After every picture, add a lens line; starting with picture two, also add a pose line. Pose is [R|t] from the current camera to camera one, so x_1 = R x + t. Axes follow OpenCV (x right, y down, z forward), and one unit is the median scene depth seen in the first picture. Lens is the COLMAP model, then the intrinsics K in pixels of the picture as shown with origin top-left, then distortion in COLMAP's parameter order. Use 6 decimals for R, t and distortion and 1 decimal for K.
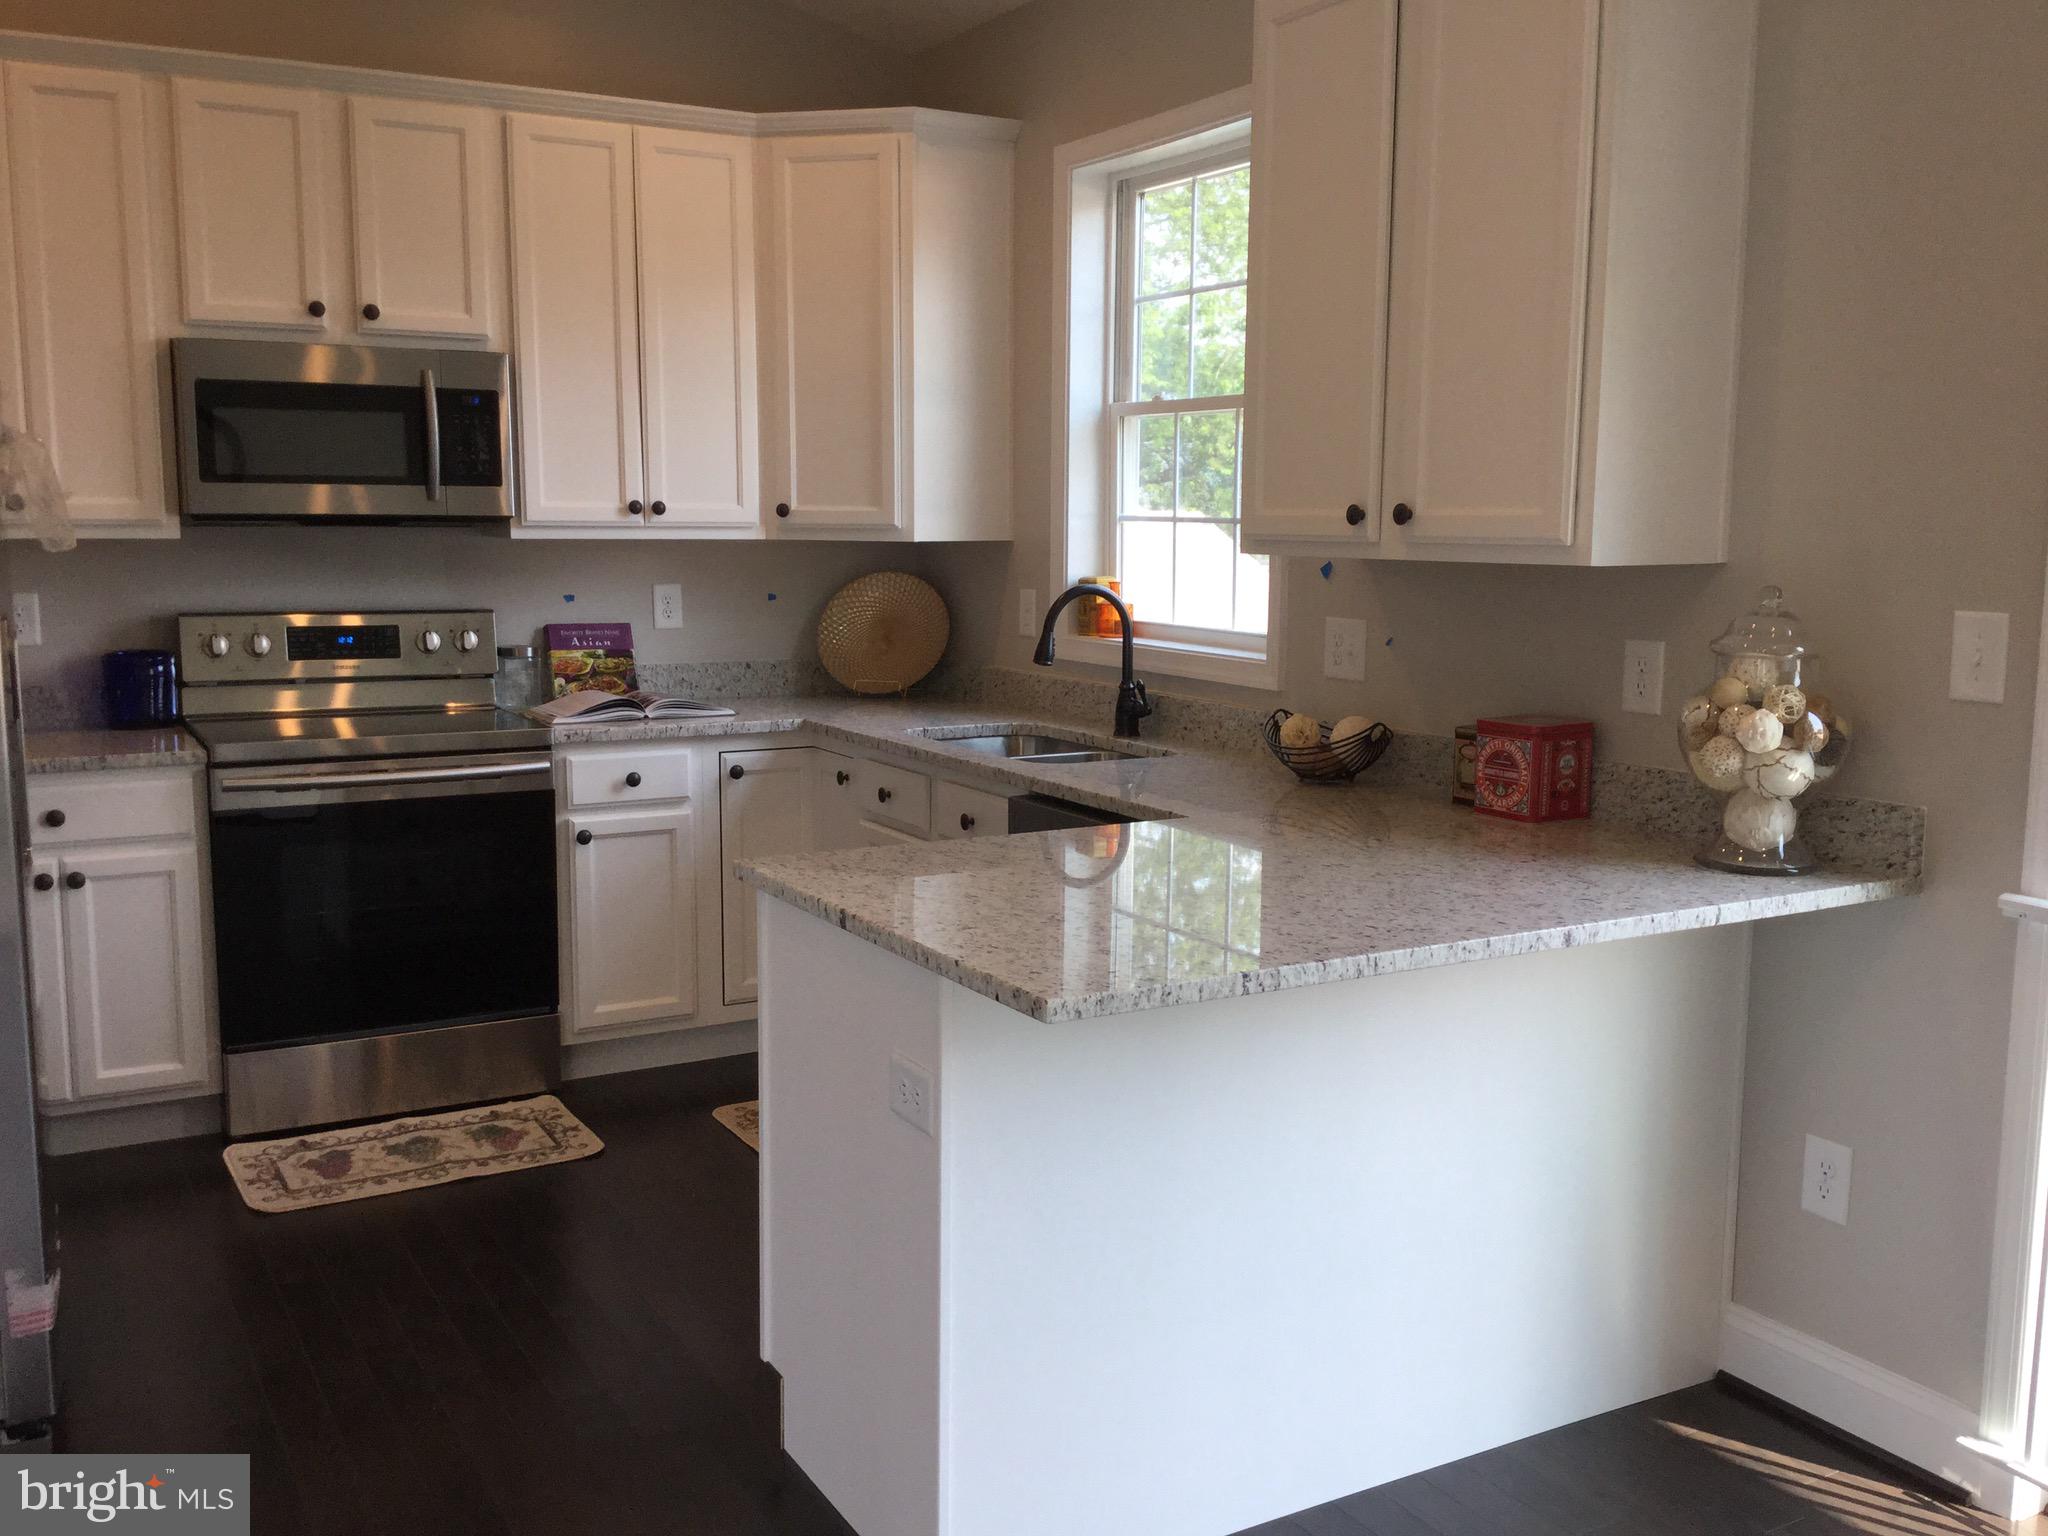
lens RADIAL K [[1869.4, 0, 1012.9], [0, 1869.4, 766.9], [0, 0, 1]] dist [0.115536, -0.224028]
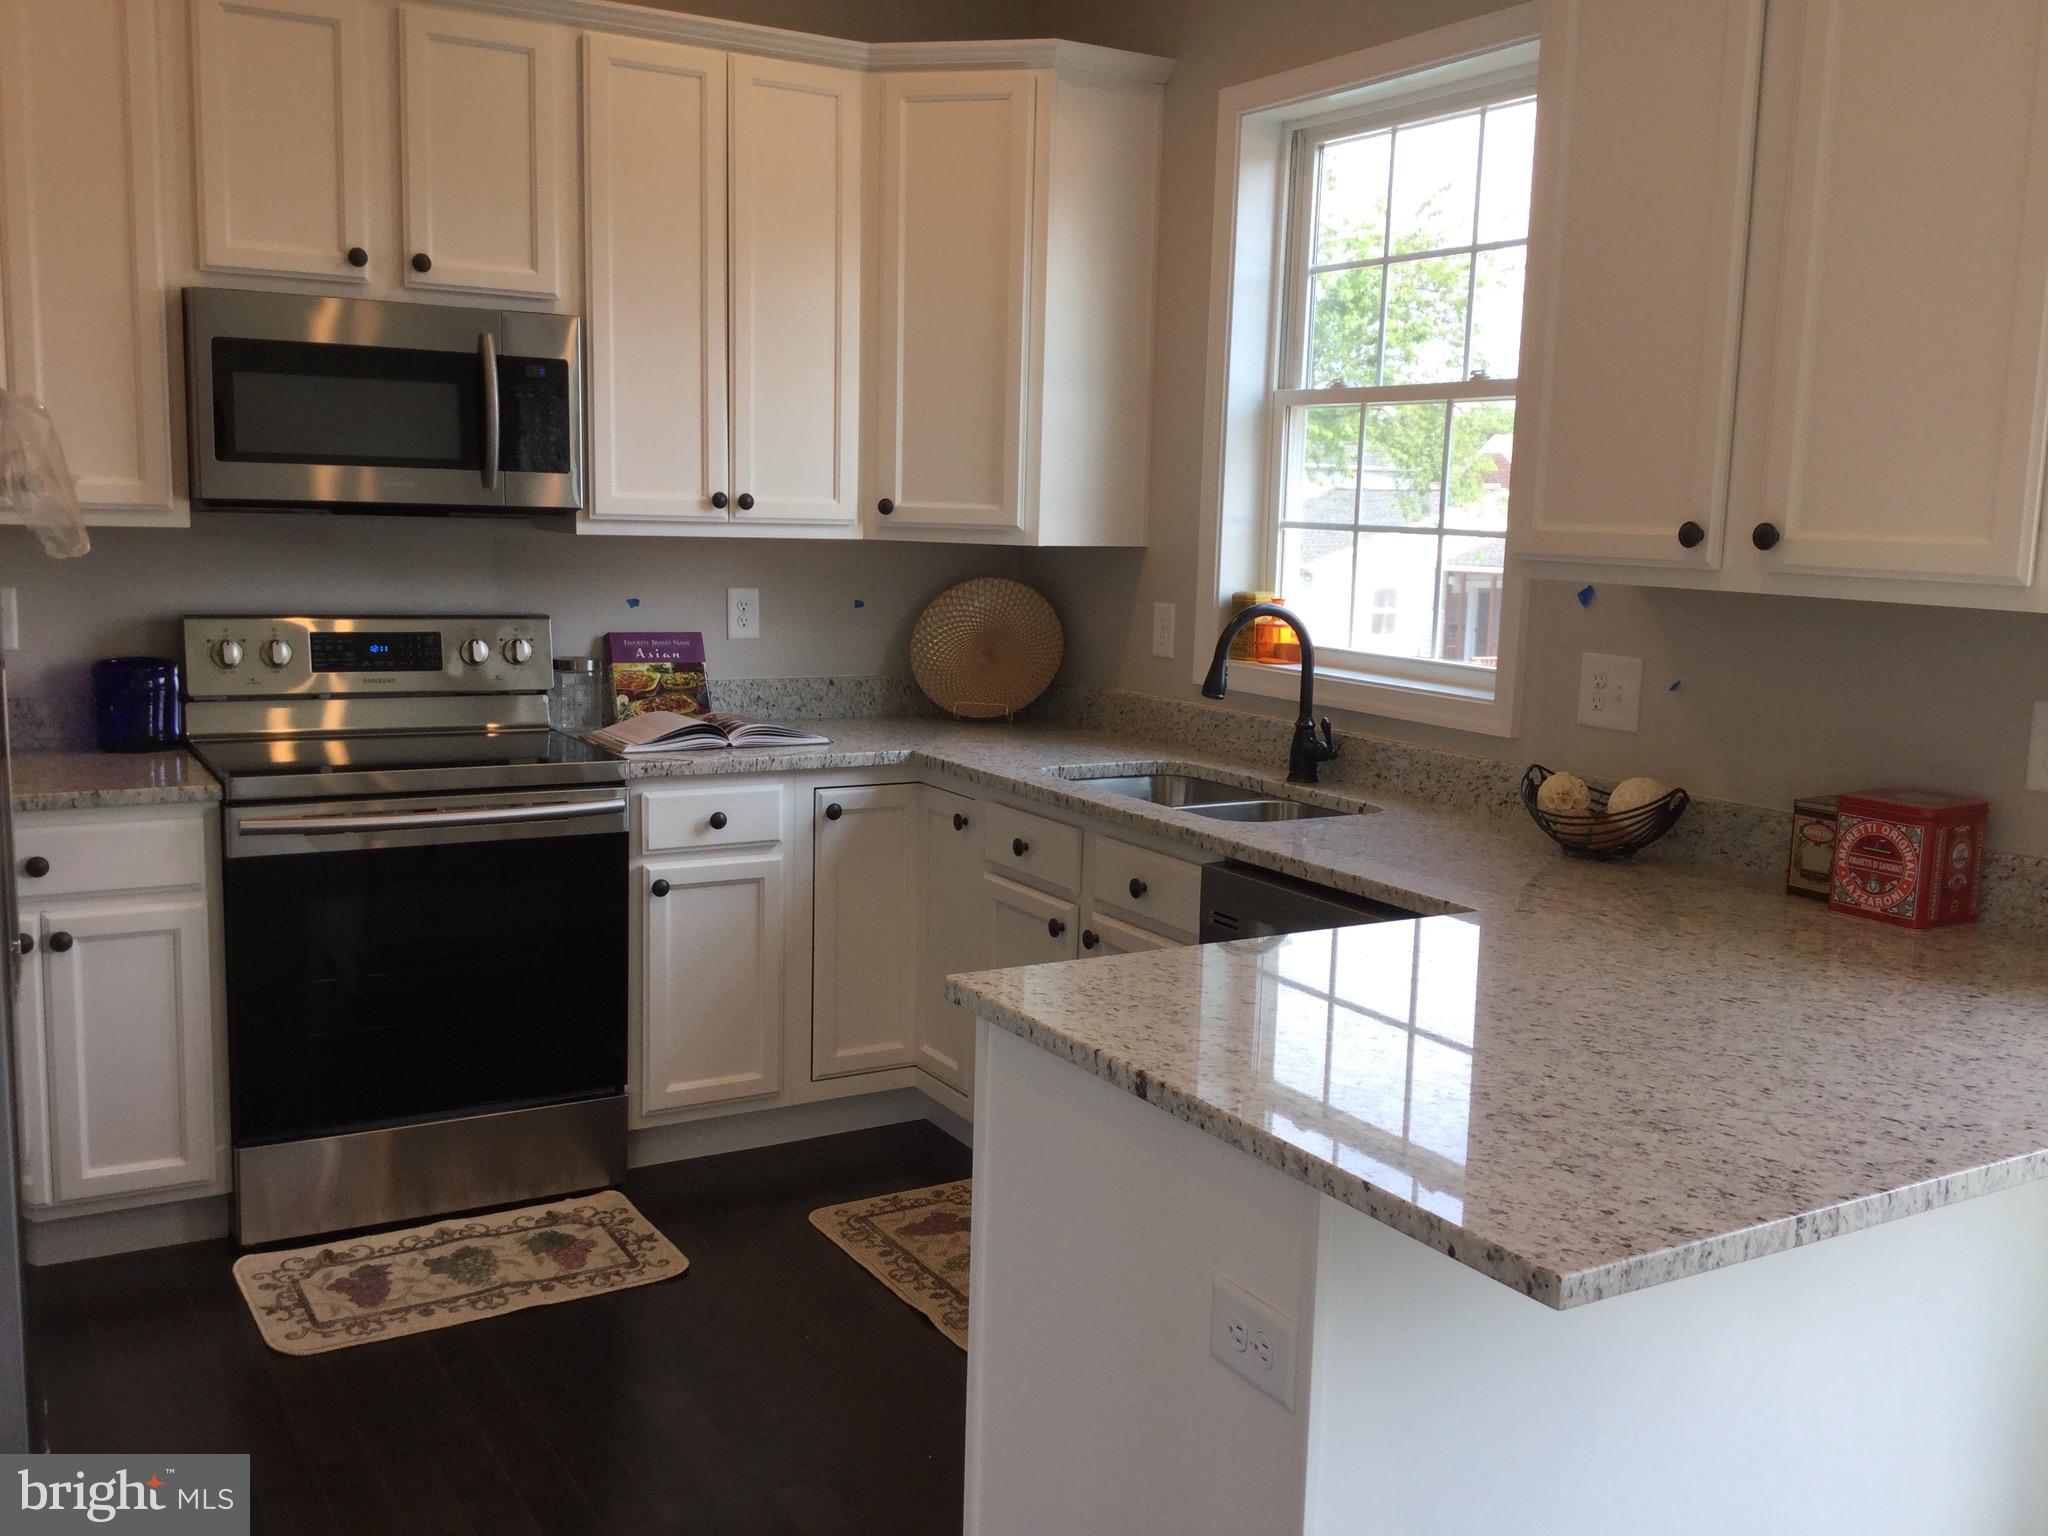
lens RADIAL K [[1869.4, 0, 1012.9], [0, 1869.4, 766.9], [0, 0, 1]] dist [0.115536, -0.224028]
pose [[0.999606, 0.018526, 0.021100, -0.091060], [-0.018674, 0.999802, 0.006850, -0.027171], [-0.020969, -0.007241, 0.999754, 0.153332]]
